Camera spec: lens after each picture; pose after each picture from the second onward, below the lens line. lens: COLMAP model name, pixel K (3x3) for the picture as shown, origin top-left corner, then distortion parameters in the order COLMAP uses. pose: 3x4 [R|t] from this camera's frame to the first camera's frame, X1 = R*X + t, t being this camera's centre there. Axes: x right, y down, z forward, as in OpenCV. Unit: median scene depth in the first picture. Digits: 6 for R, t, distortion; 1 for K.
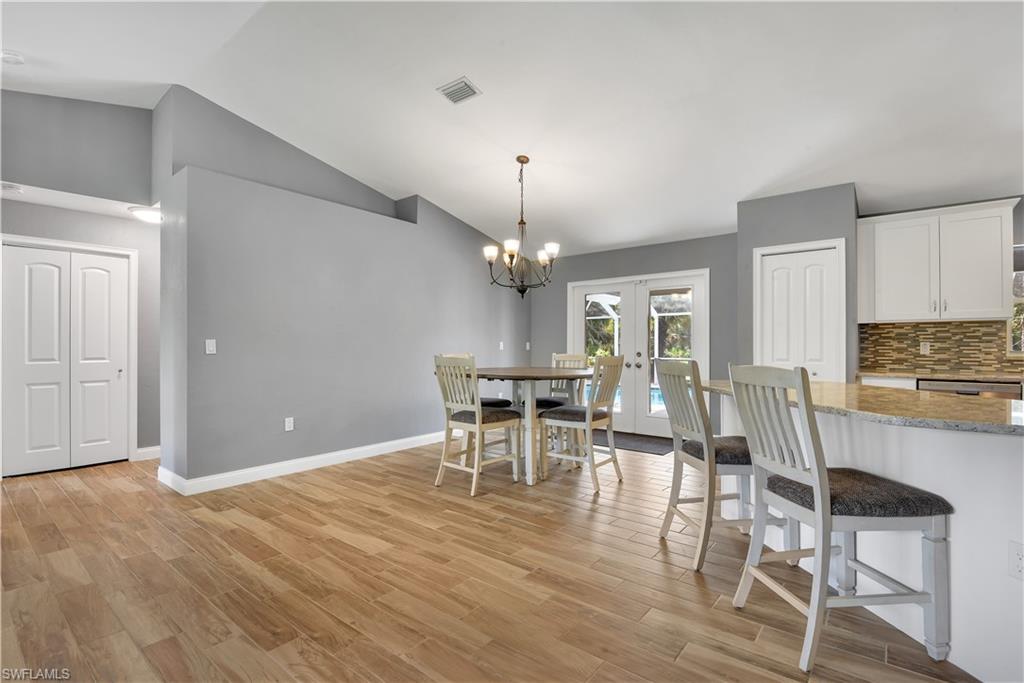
lens RADIAL K [[475.7, 0, 512.9], [0, 475.7, 342.7], [0, 0, 1]] dist [0.020724, -0.024875]
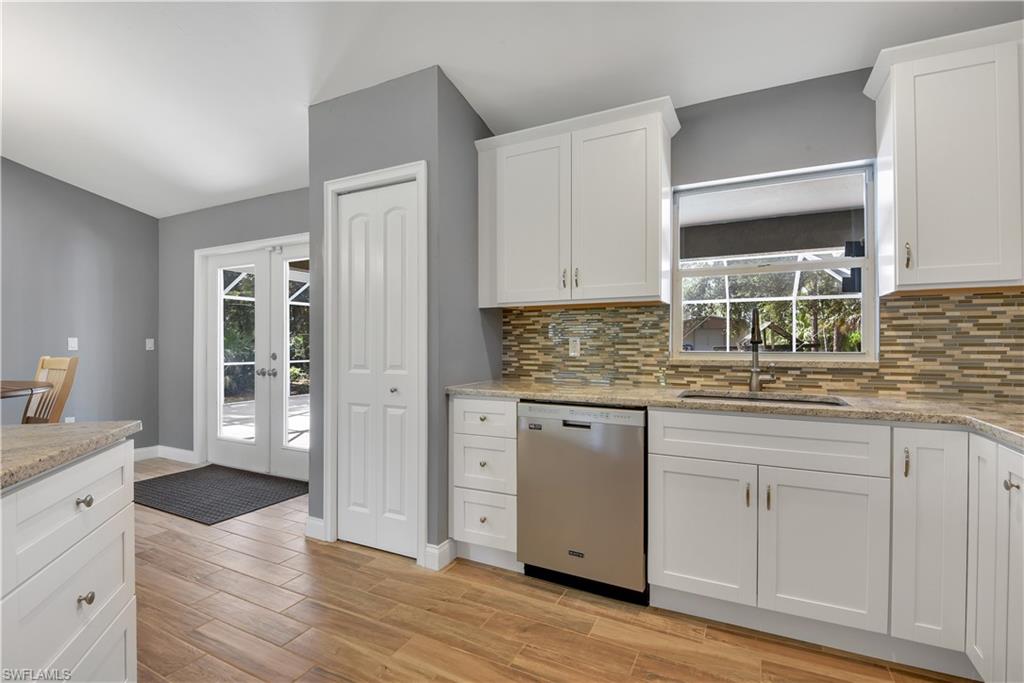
lens RADIAL K [[477.6, 0, 517.8], [0, 477.6, 344.0], [0, 0, 1]] dist [0.022899, -0.026124]
pose [[0.978631, 0.000036, 0.205625, 0.688374], [-0.001266, 0.999982, 0.005849, 0.003973], [-0.205621, -0.005984, 0.978613, 0.396713]]
